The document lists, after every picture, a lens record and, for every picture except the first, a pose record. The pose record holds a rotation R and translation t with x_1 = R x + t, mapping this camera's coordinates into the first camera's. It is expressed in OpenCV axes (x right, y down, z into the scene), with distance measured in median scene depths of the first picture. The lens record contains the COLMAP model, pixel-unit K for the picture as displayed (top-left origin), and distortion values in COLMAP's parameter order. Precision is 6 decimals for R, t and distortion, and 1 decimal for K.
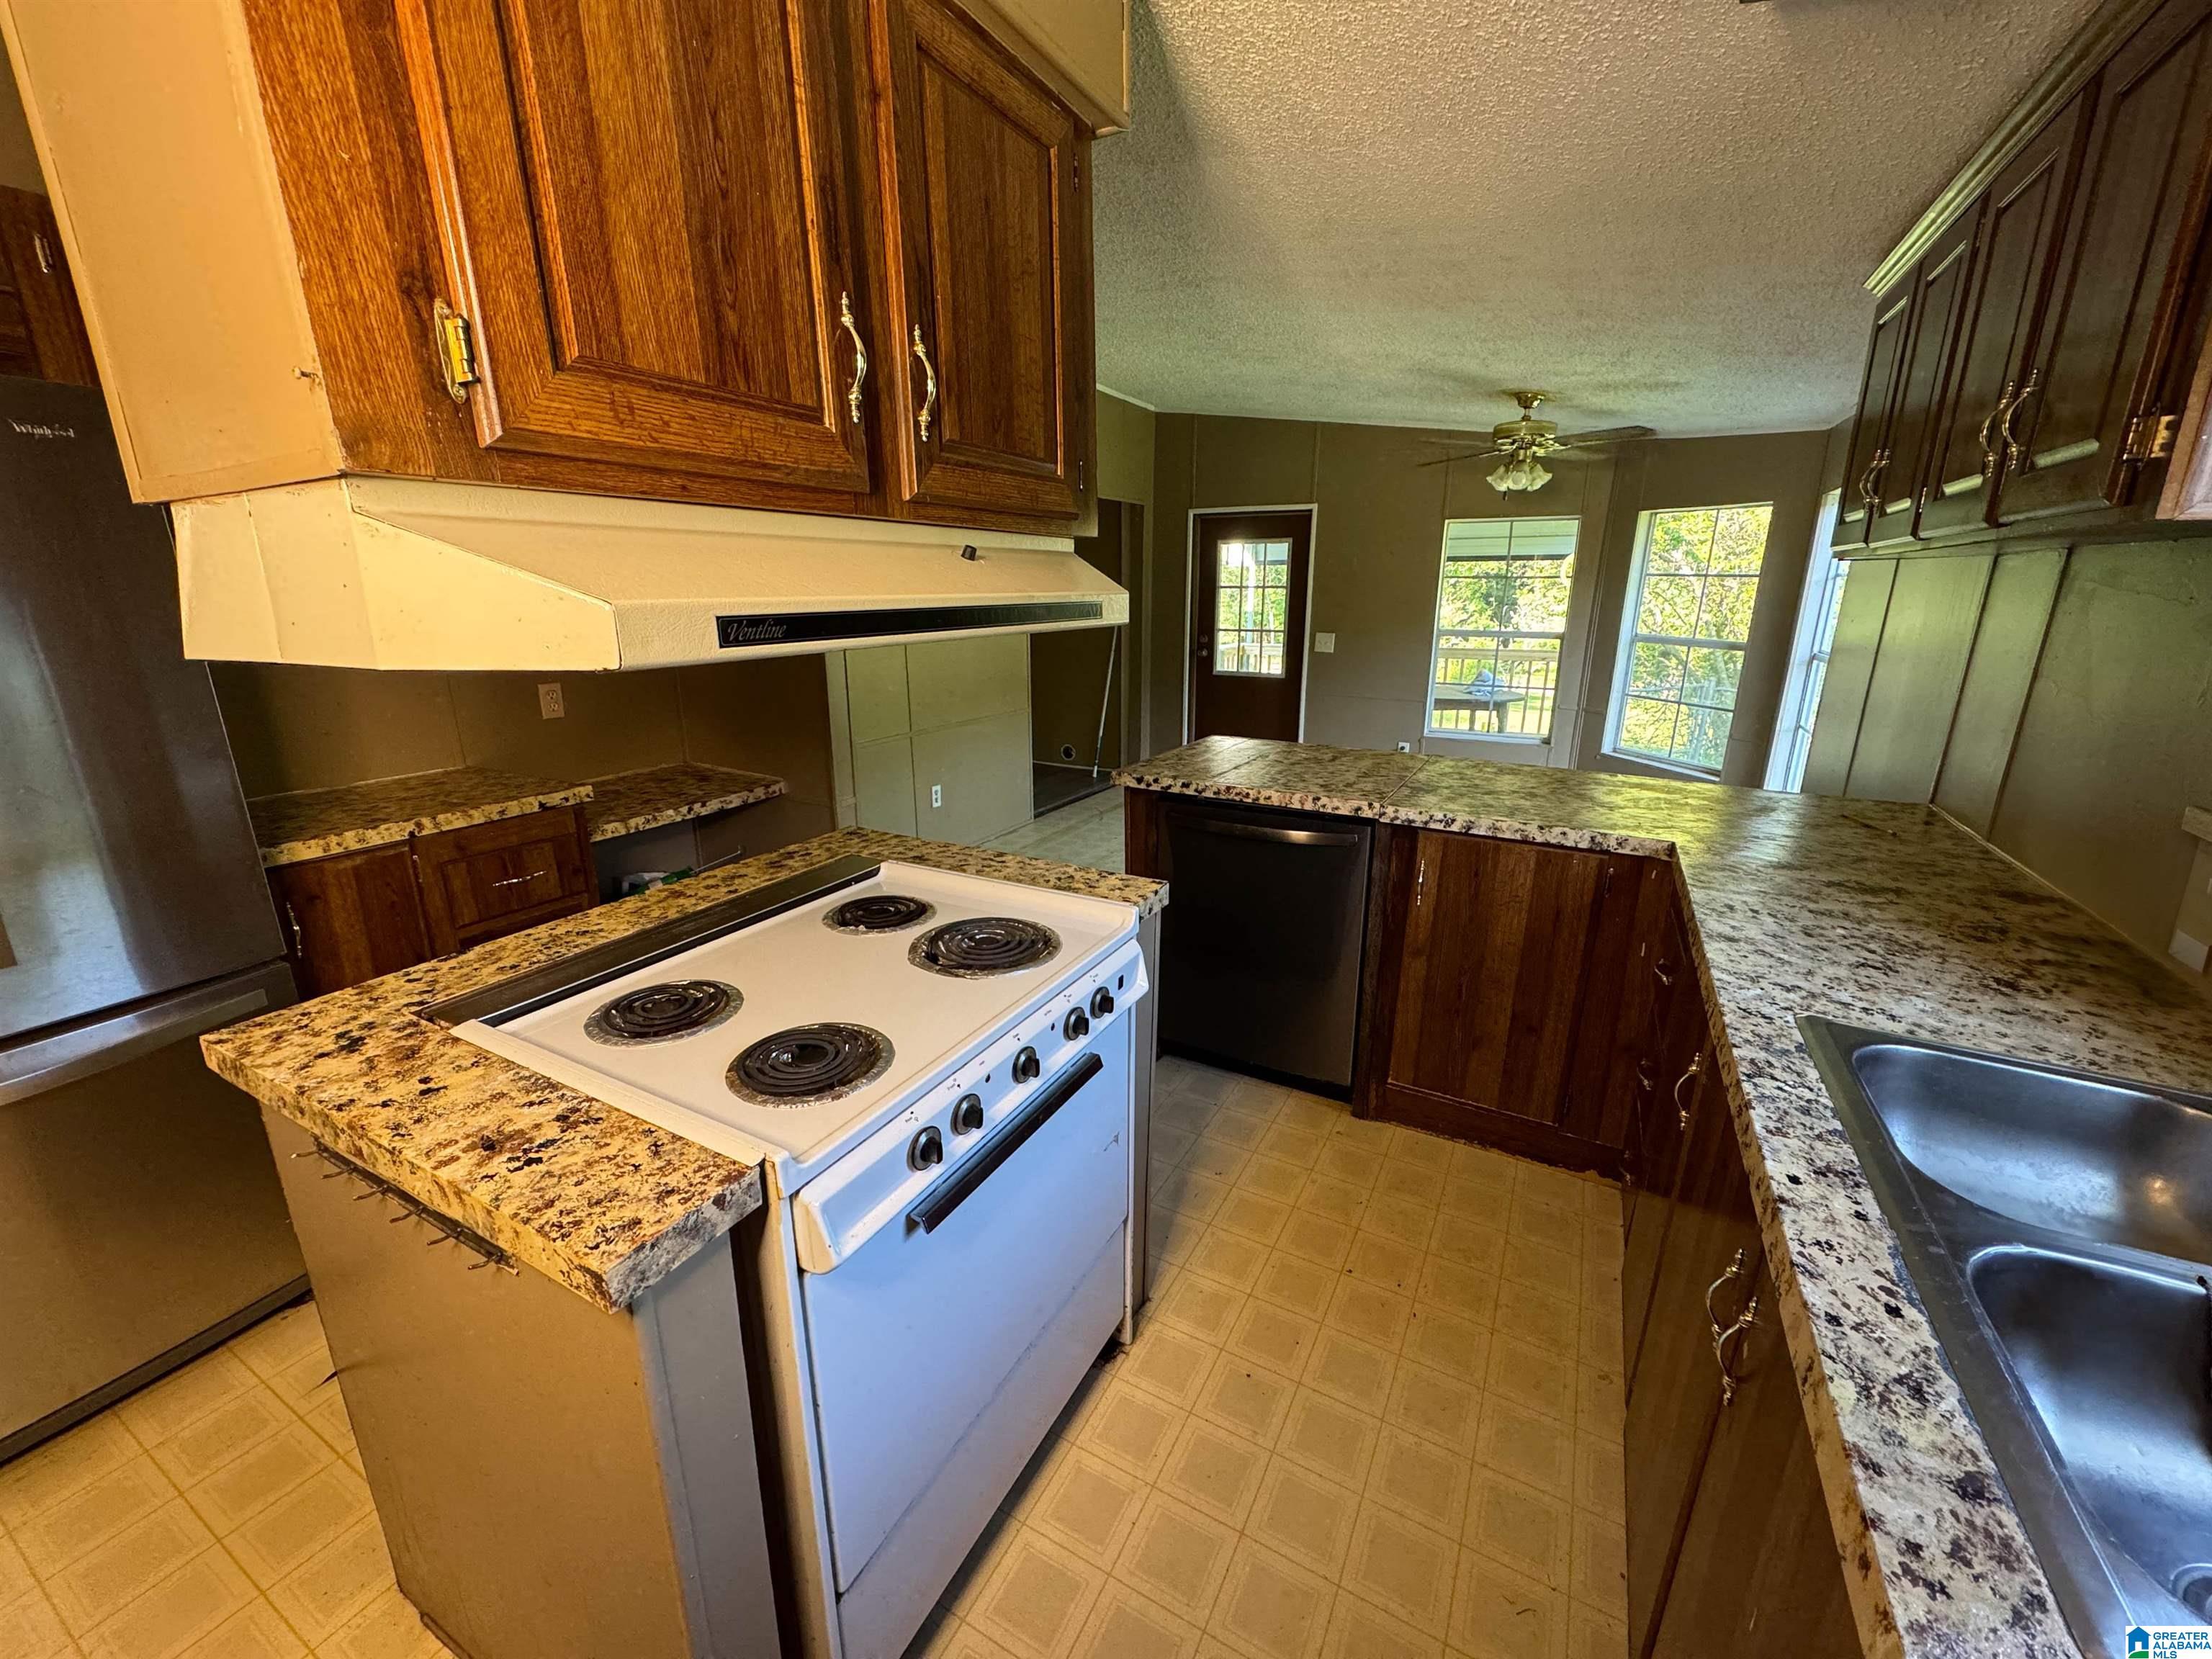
lens RADIAL K [[877.1, 0, 1105.9], [0, 877.1, 828.8], [0, 0, 1]] dist [-0.001242, 0.000254]
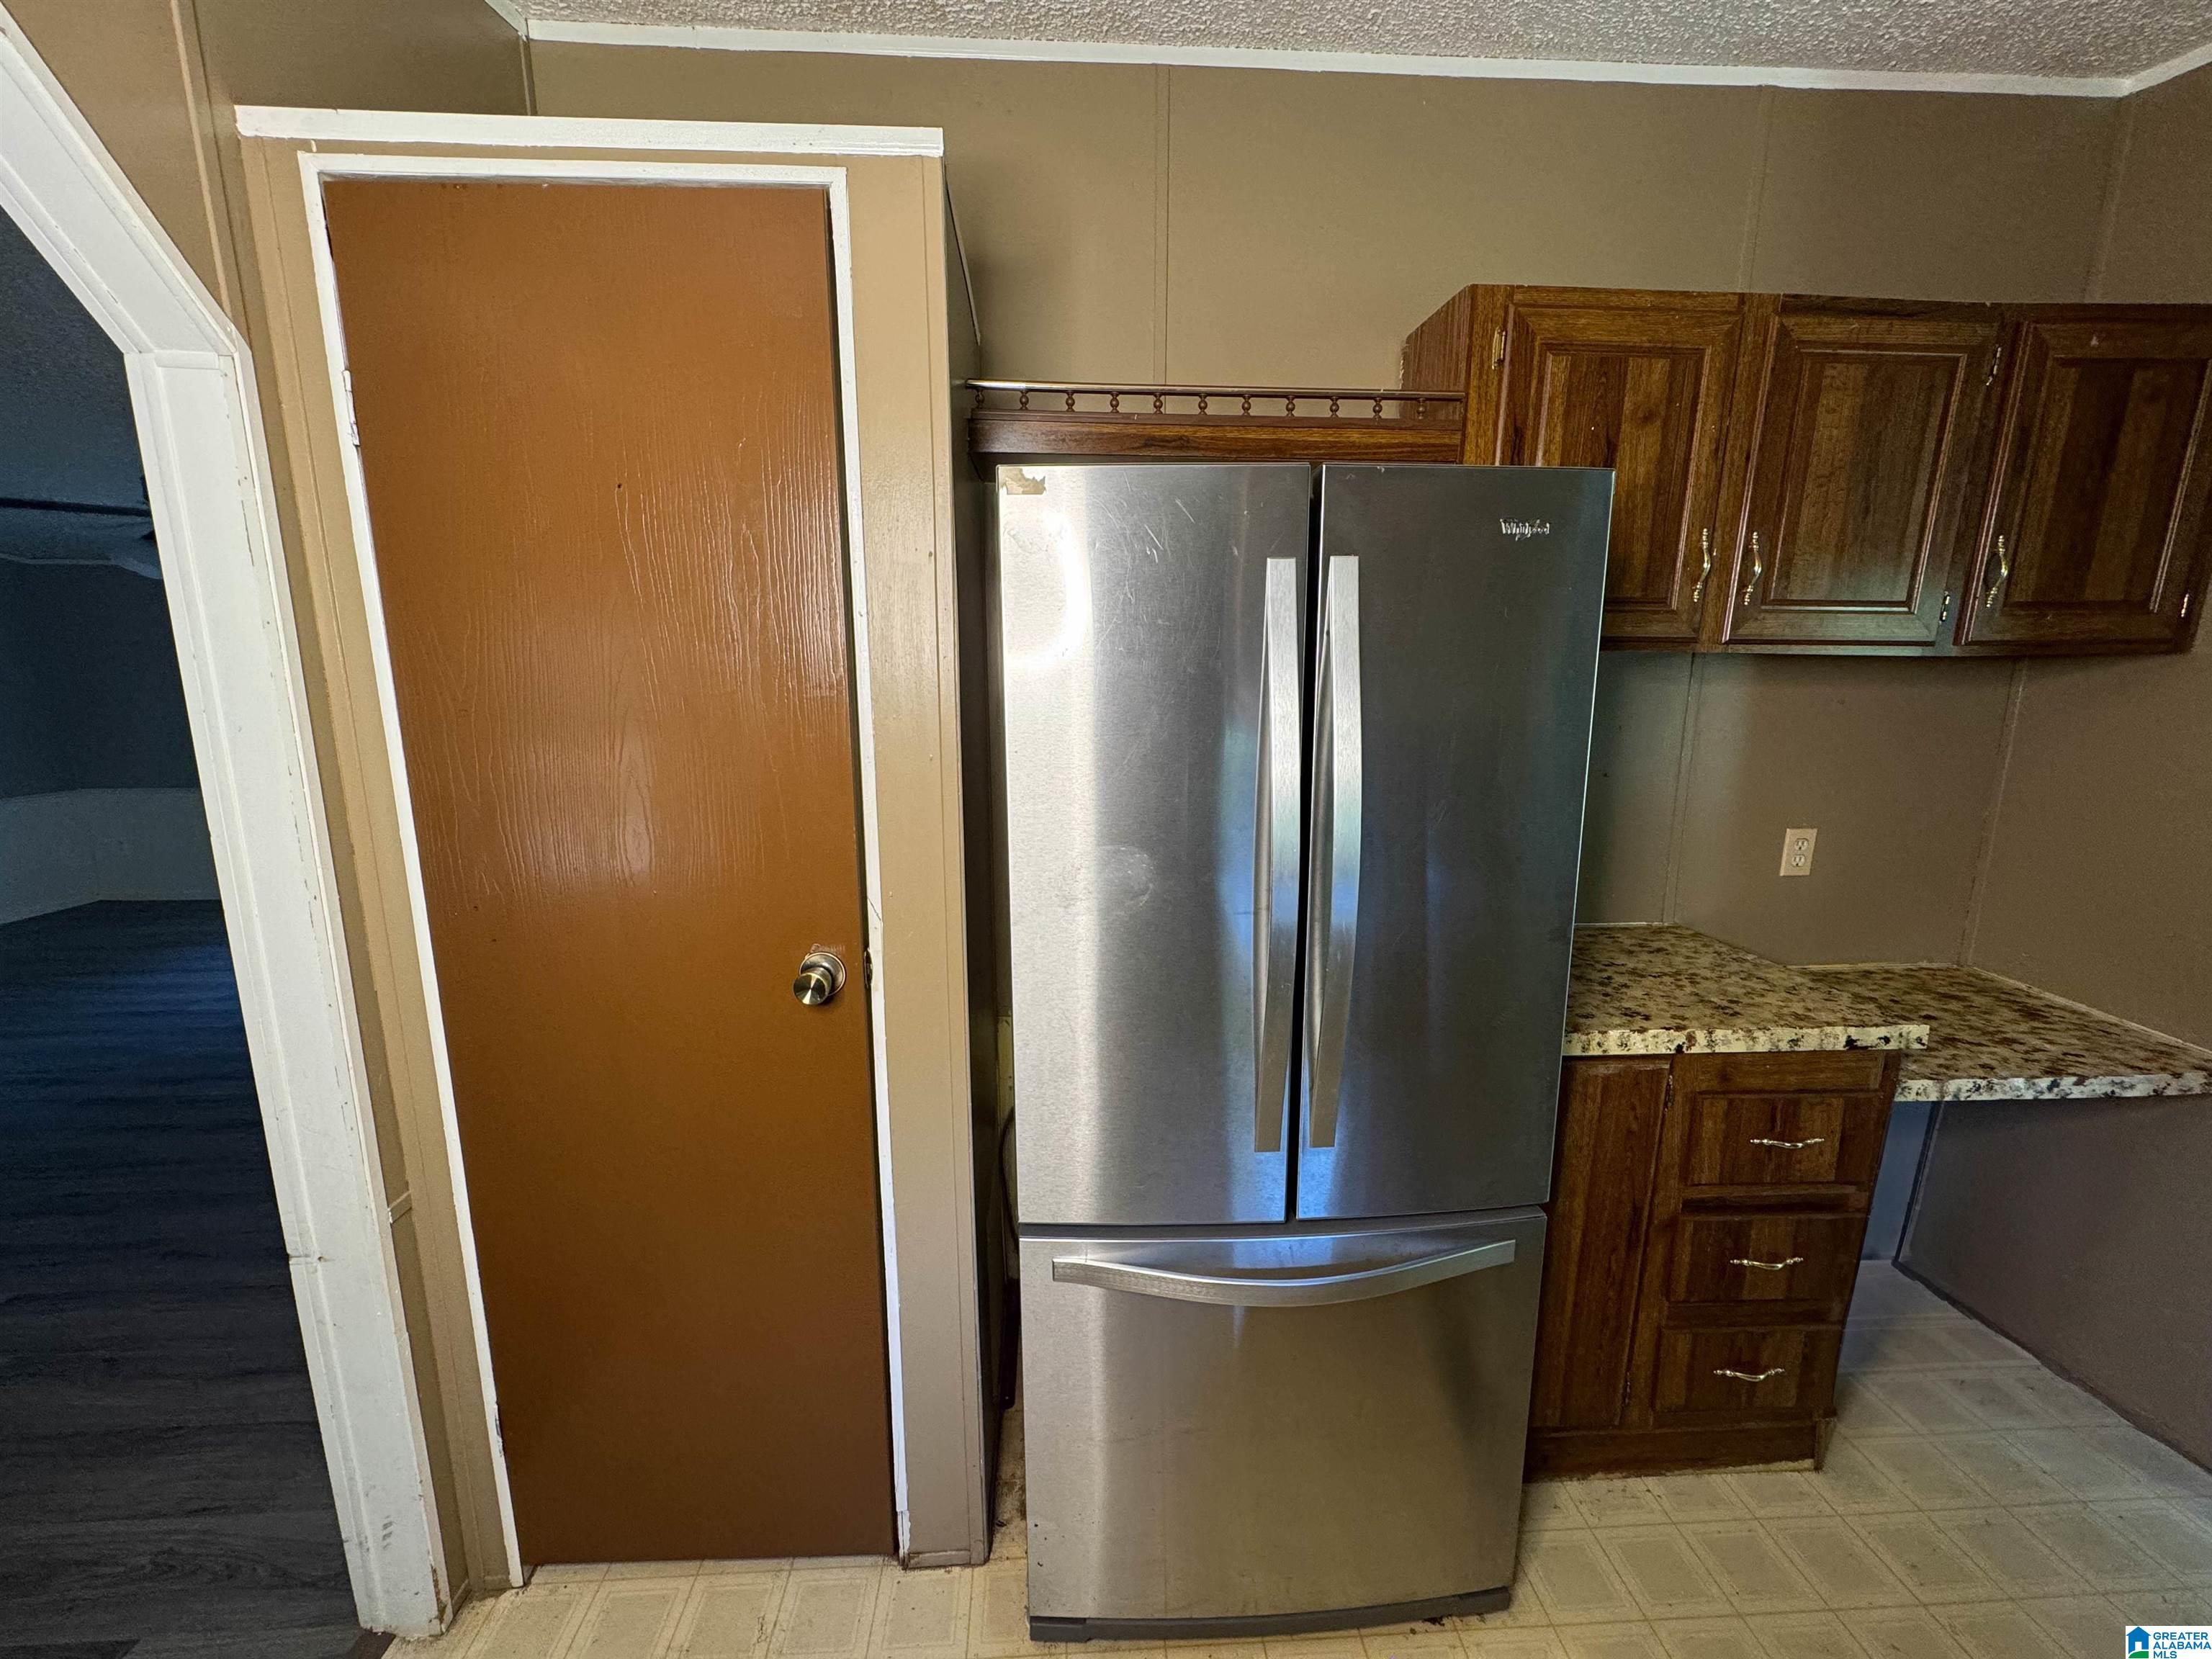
lens RADIAL K [[875.1, 0, 1106.0], [0, 875.1, 829.5], [0, 0, 1]] dist [-0.002270, 0.000253]
pose [[0.525675, 0.155116, -0.836423, -0.460024], [-0.226966, 0.973168, 0.037832, -0.086422], [0.819849, 0.169952, 0.546776, 0.195595]]
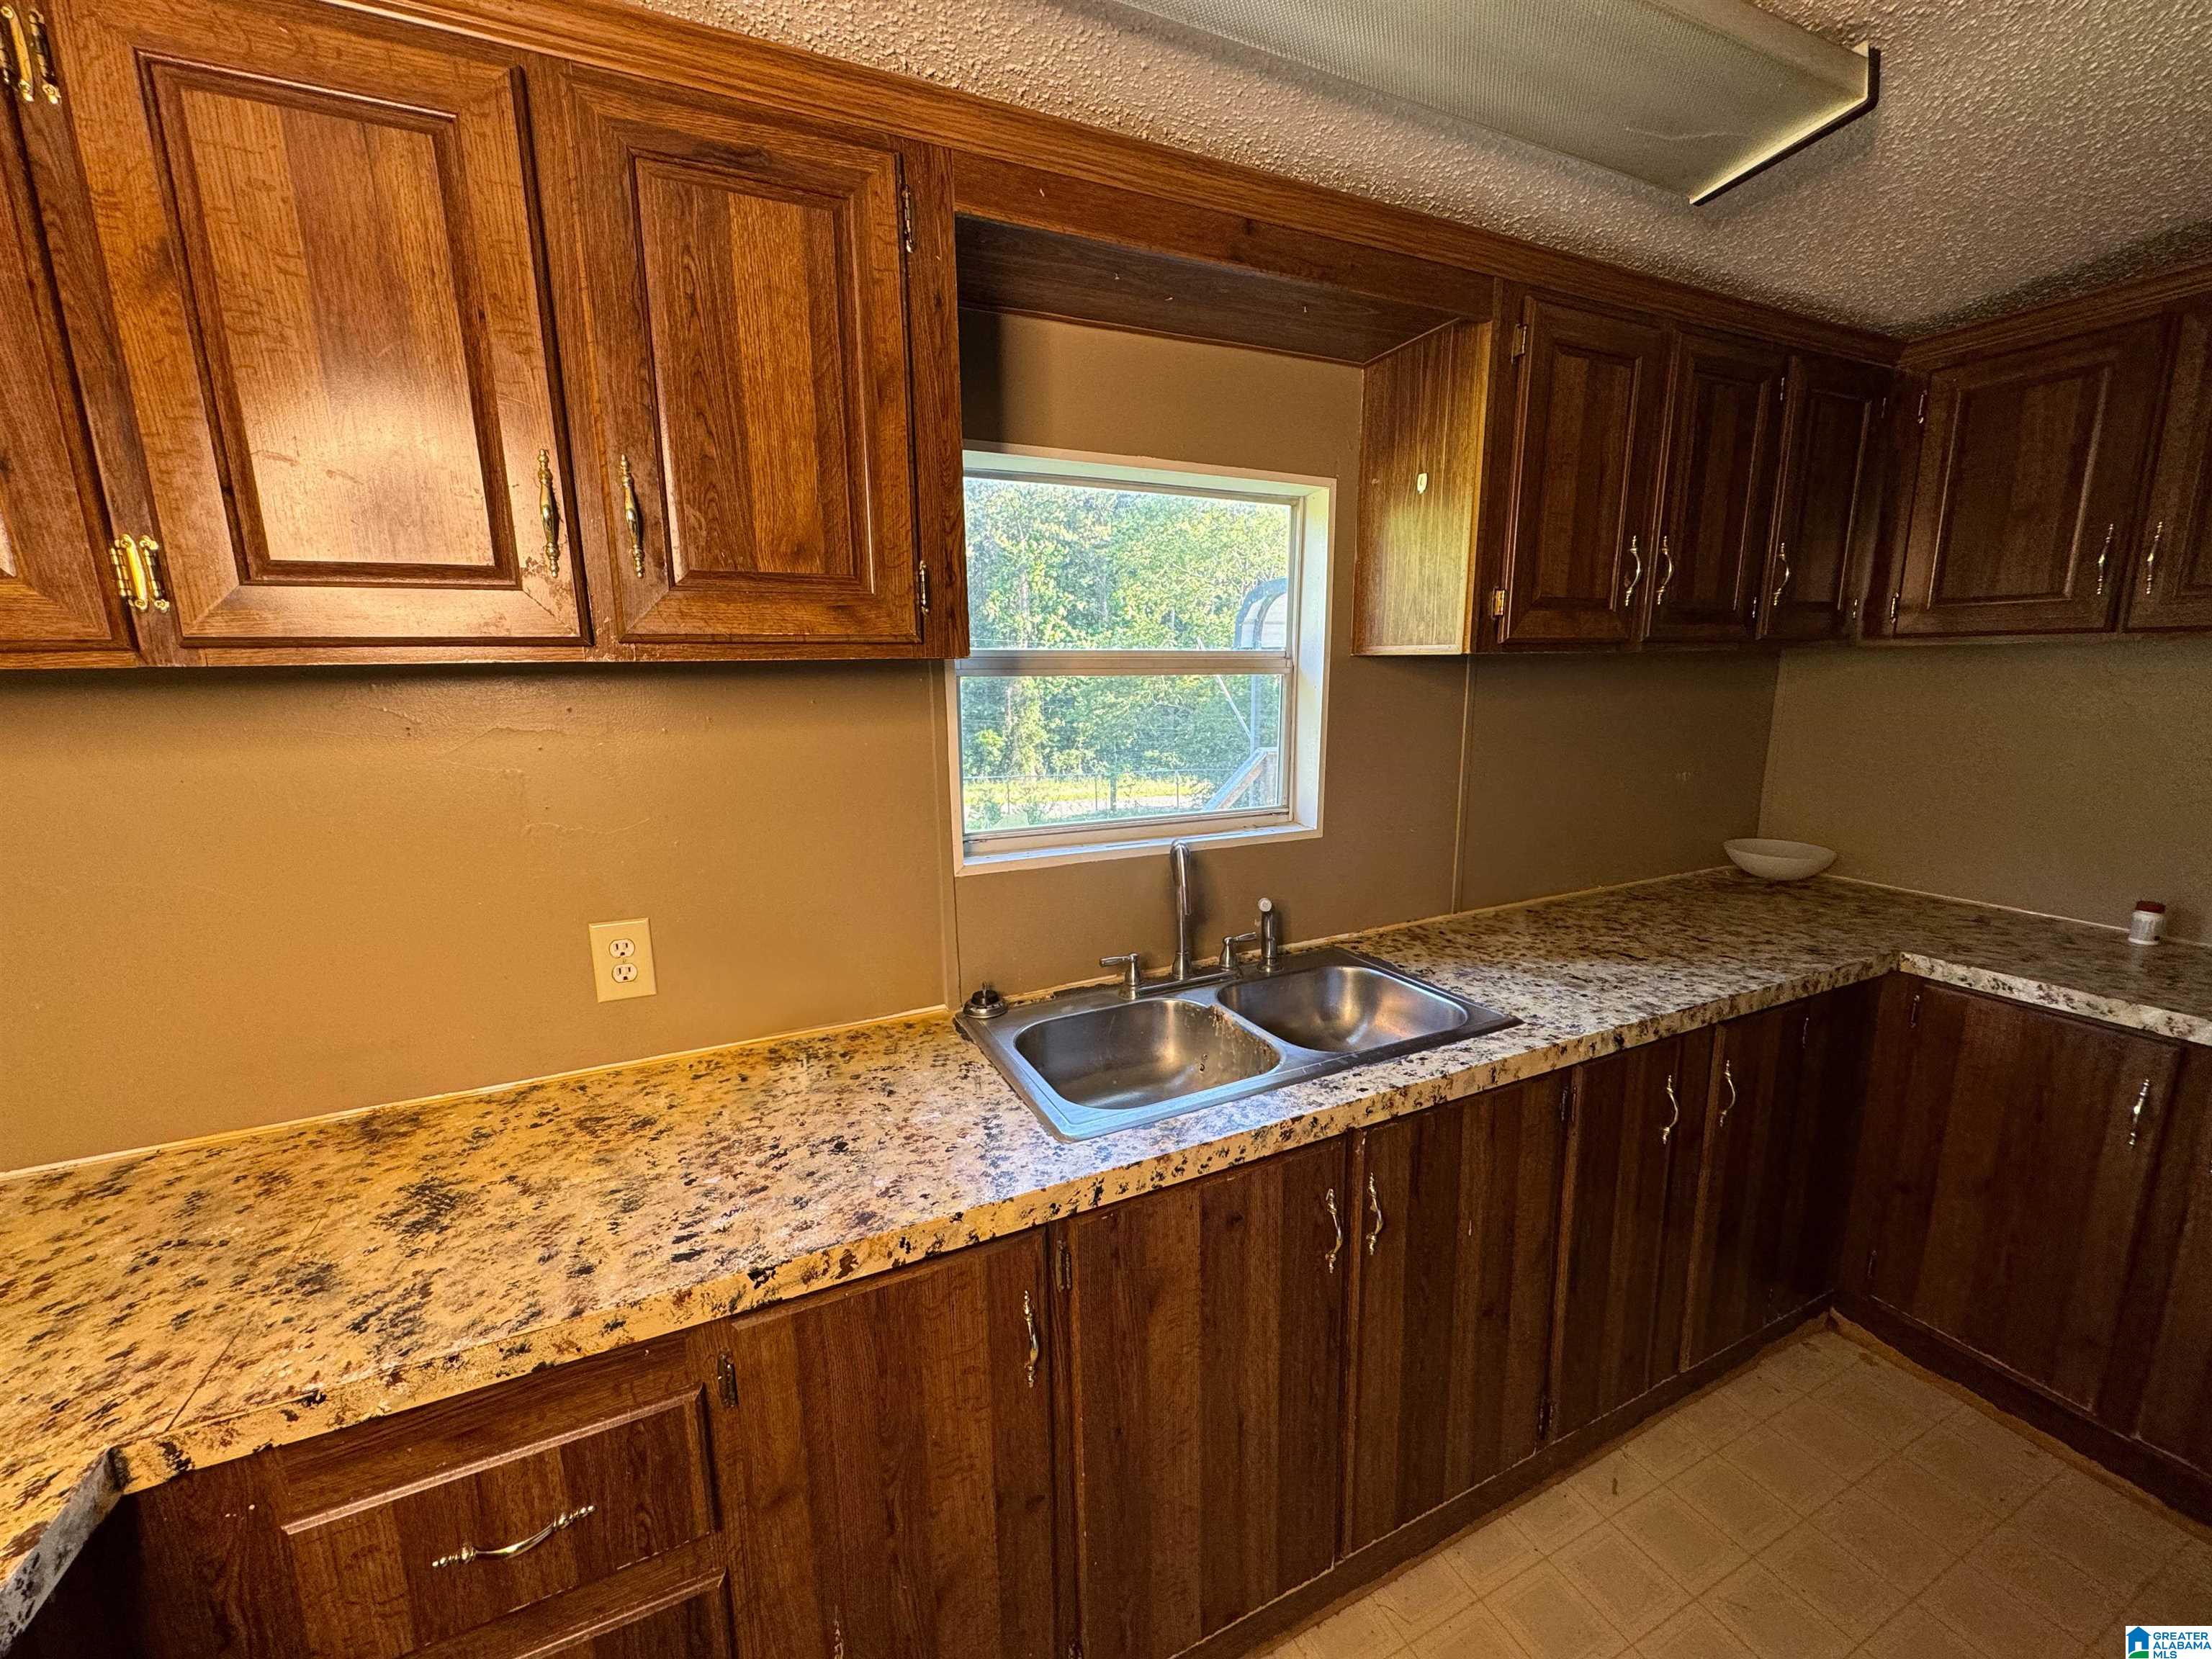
lens RADIAL K [[879.2, 0, 1106.0], [0, 879.2, 829.5], [0, 0, 1]] dist [-0.002192, 0.000518]
pose [[-0.808300, -0.100492, 0.580132, 0.122053], [0.167822, 0.905127, 0.390616, -0.259694], [-0.564347, 0.413094, -0.714749, 0.835219]]
